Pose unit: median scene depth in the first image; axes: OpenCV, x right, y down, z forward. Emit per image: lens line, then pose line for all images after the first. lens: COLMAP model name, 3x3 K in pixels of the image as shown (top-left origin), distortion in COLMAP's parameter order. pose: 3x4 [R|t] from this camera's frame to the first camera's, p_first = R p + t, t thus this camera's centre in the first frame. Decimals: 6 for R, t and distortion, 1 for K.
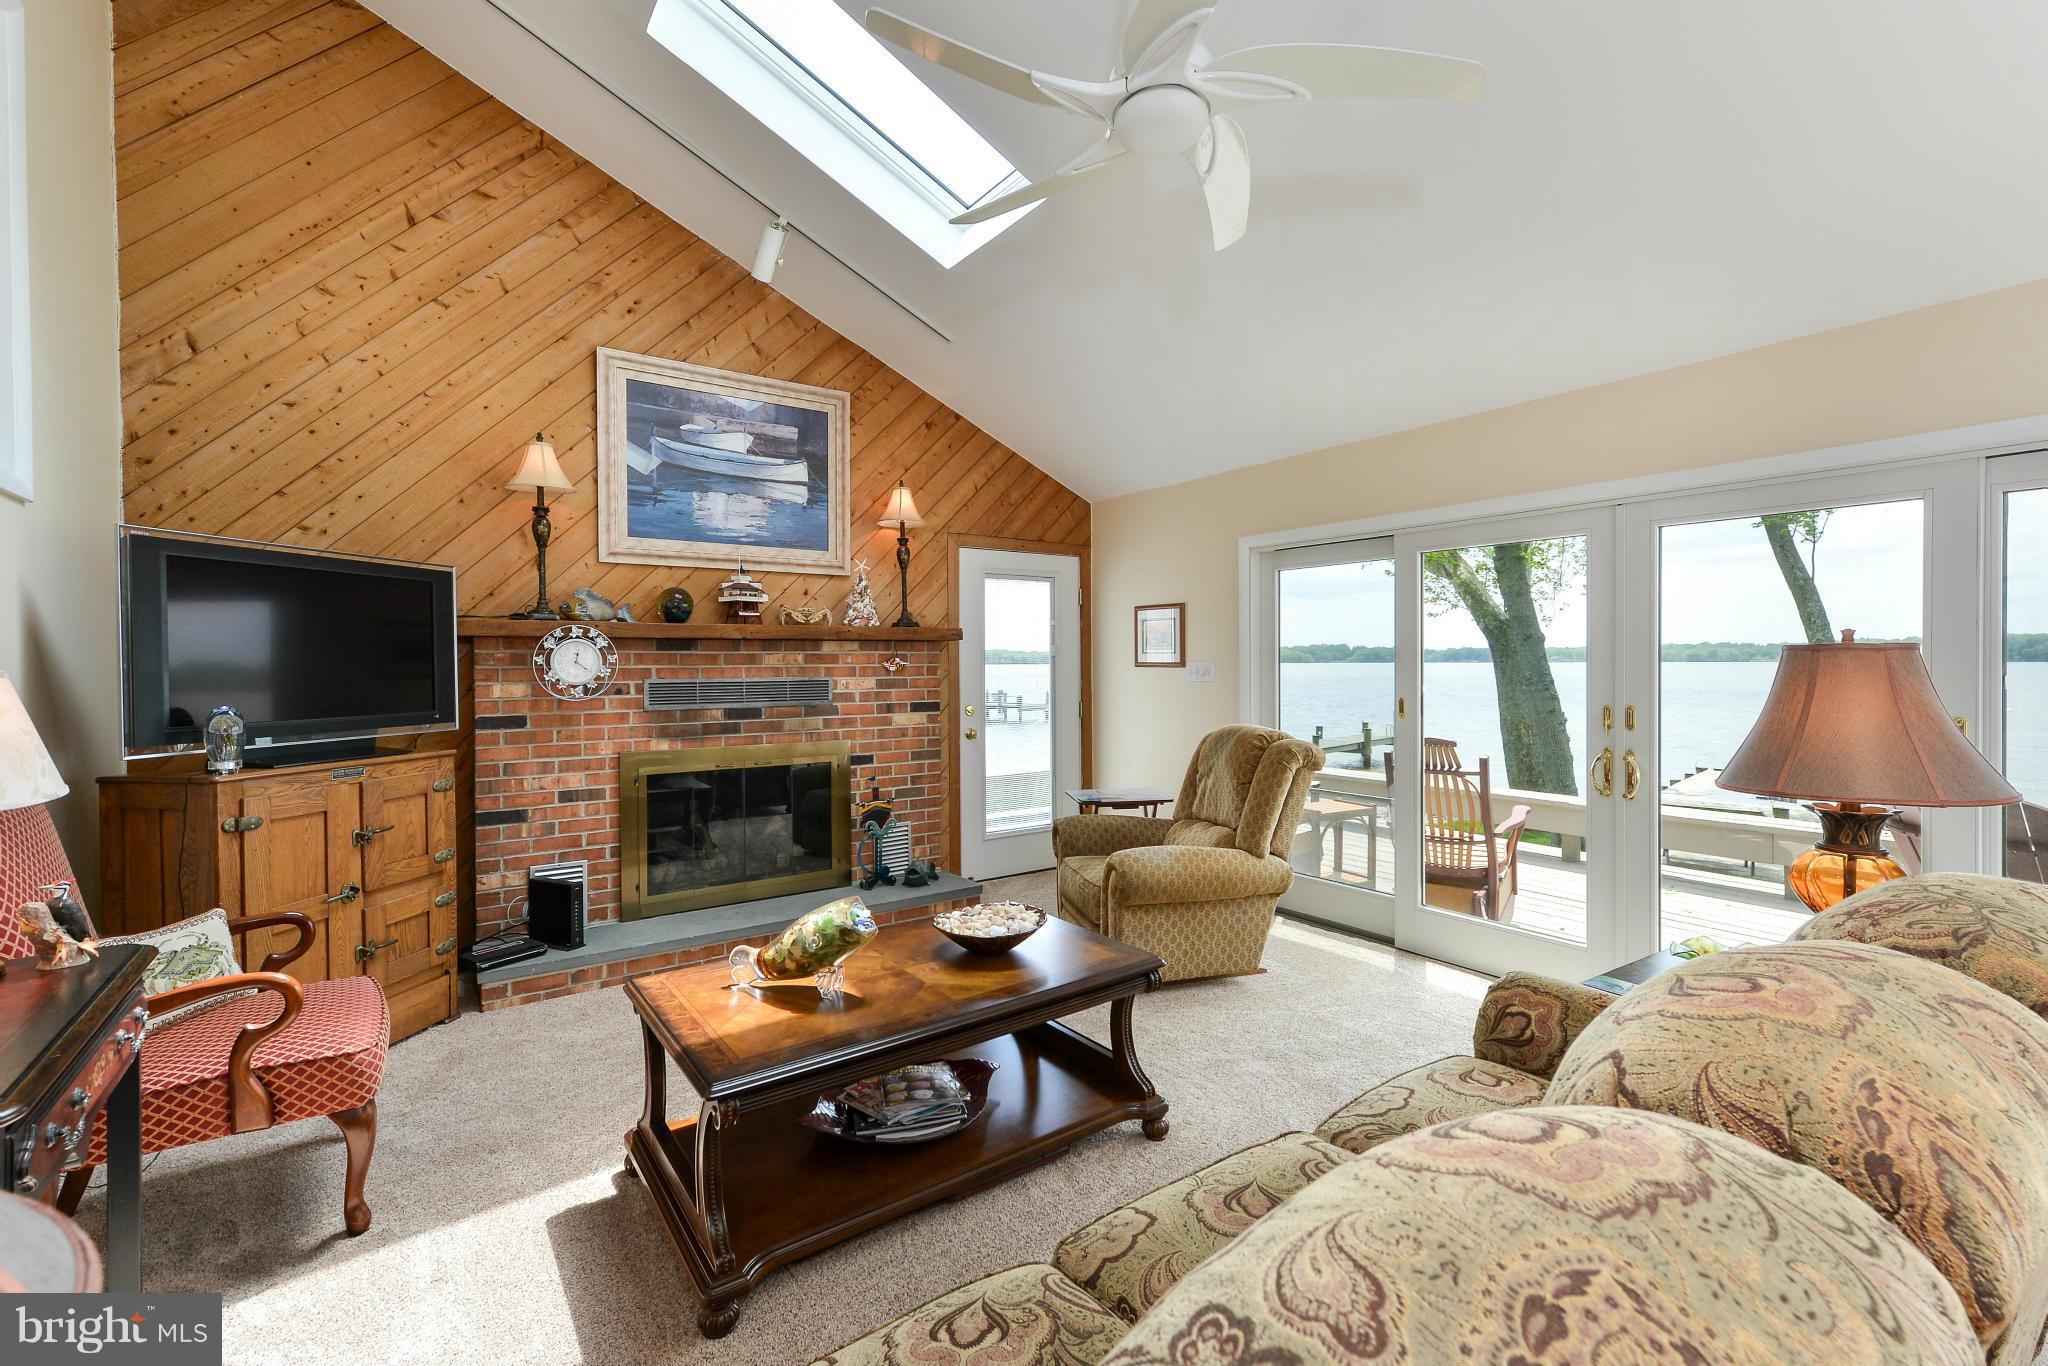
lens RADIAL K [[861.8, 0, 1027.0], [0, 861.8, 666.0], [0, 0, 1]] dist [0.006713, -0.000102]
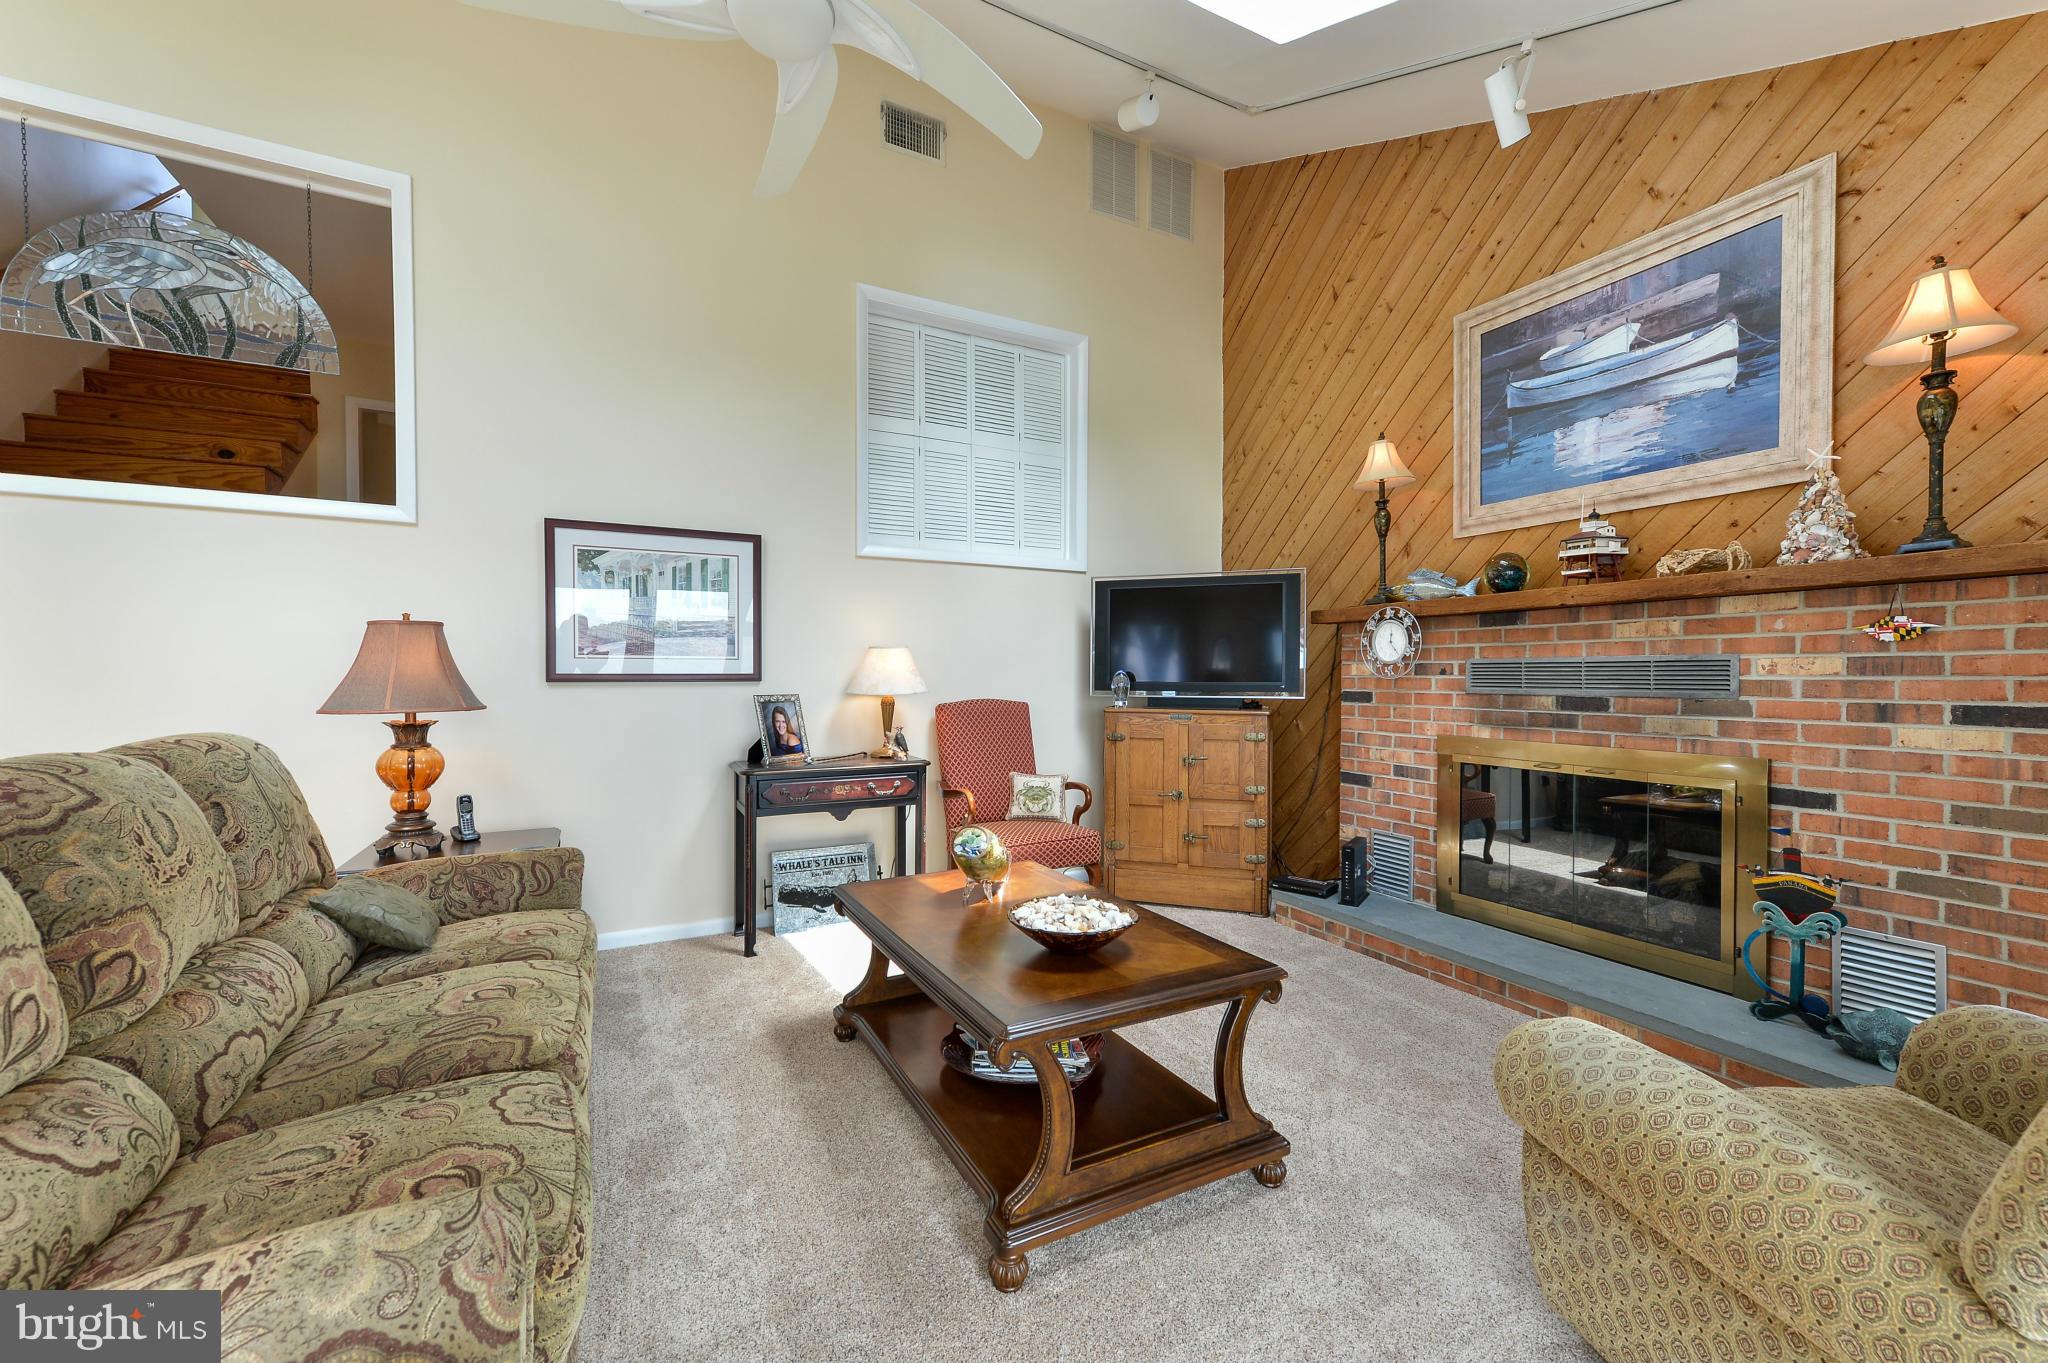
lens RADIAL K [[810.7, 0, 1071.0], [0, 810.7, 681.8], [0, 0, 1]] dist [0.016367, 0.000079]
pose [[-0.100886, 0.010953, -0.994838, 0.468672], [-0.004380, 0.999925, 0.011453, 0.032127], [0.994888, 0.005513, -0.100831, 0.674532]]
